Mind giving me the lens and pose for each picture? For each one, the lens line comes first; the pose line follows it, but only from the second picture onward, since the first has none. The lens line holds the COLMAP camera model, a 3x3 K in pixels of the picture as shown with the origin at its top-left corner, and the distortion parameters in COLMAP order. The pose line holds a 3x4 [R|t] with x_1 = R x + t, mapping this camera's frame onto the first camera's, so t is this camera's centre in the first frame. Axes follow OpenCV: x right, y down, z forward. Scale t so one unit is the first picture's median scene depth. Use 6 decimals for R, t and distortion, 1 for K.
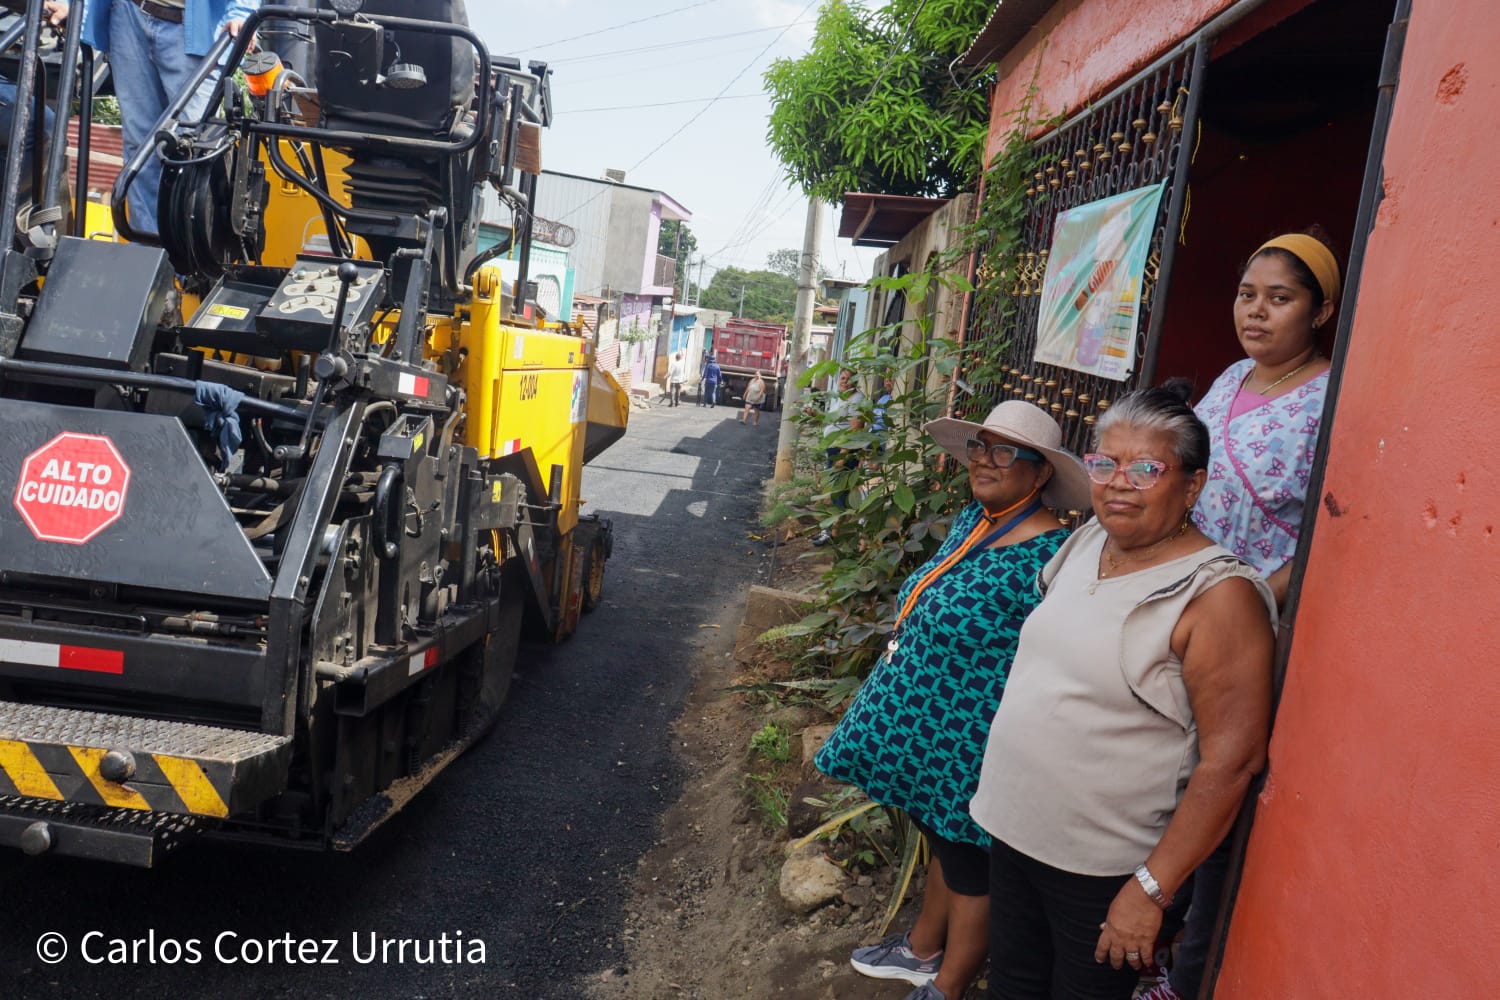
lens RADIAL K [[1363.9, 0, 750.0], [0, 1363.9, 500.0], [0, 0, 1]] dist [-0.150643, 0.216756]
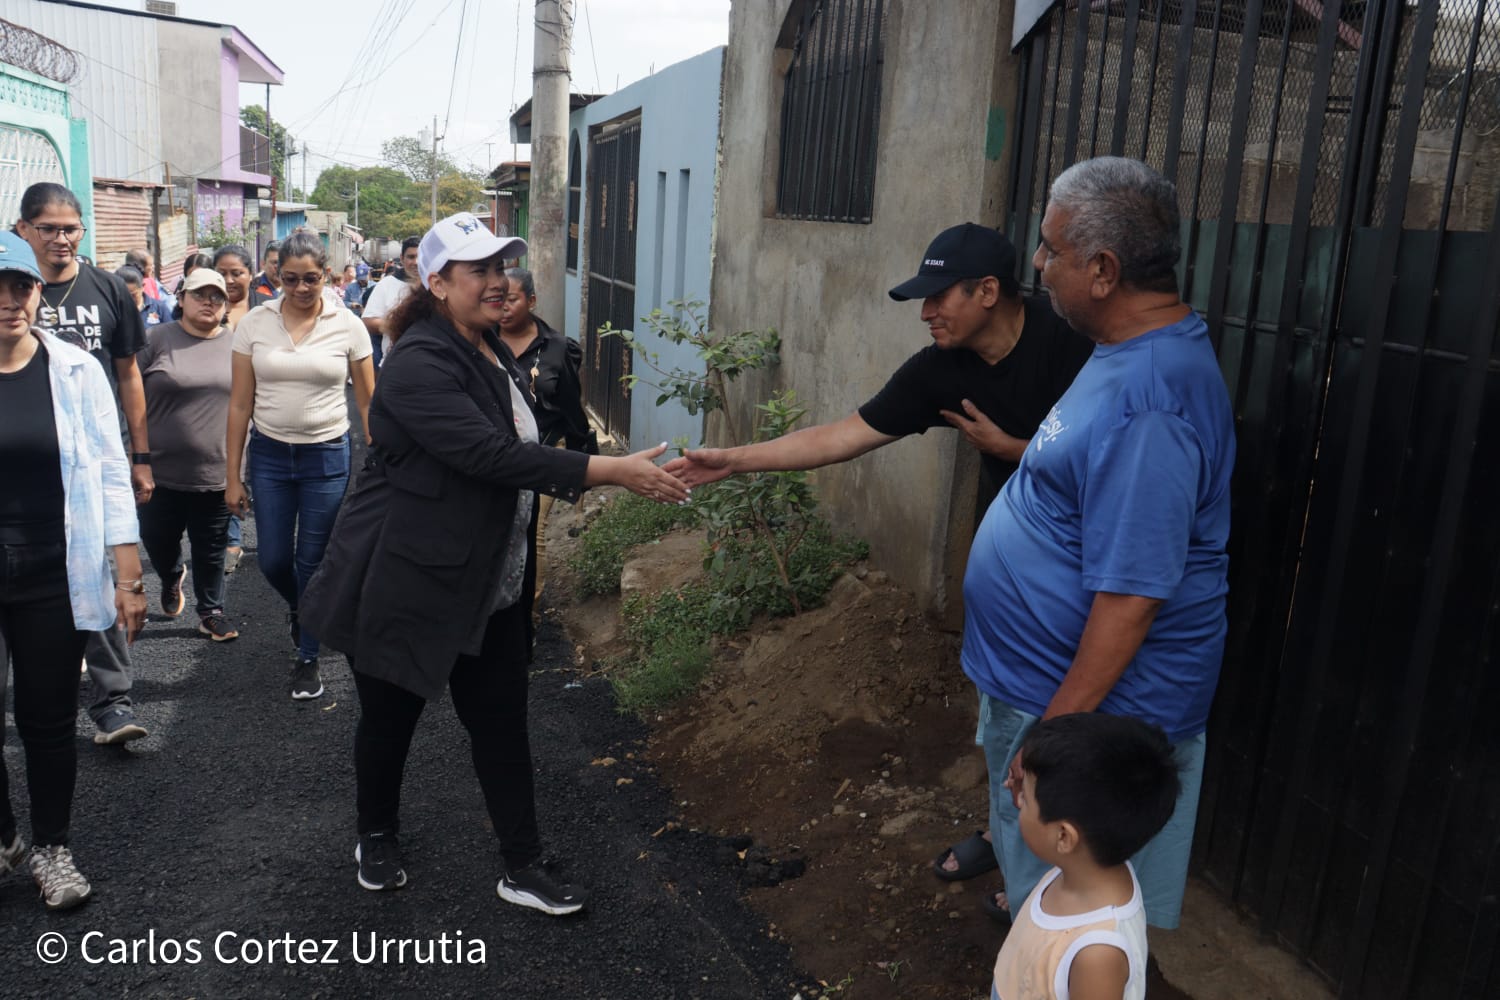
lens RADIAL K [[1363.9, 0, 750.0], [0, 1363.9, 500.0], [0, 0, 1]] dist [-0.150643, 0.216756]
pose [[0.959273, -0.126783, 0.252433, -0.012566], [0.106754, 0.990059, 0.091576, -0.019622], [-0.261534, -0.060898, 0.963271, 0.228383]]
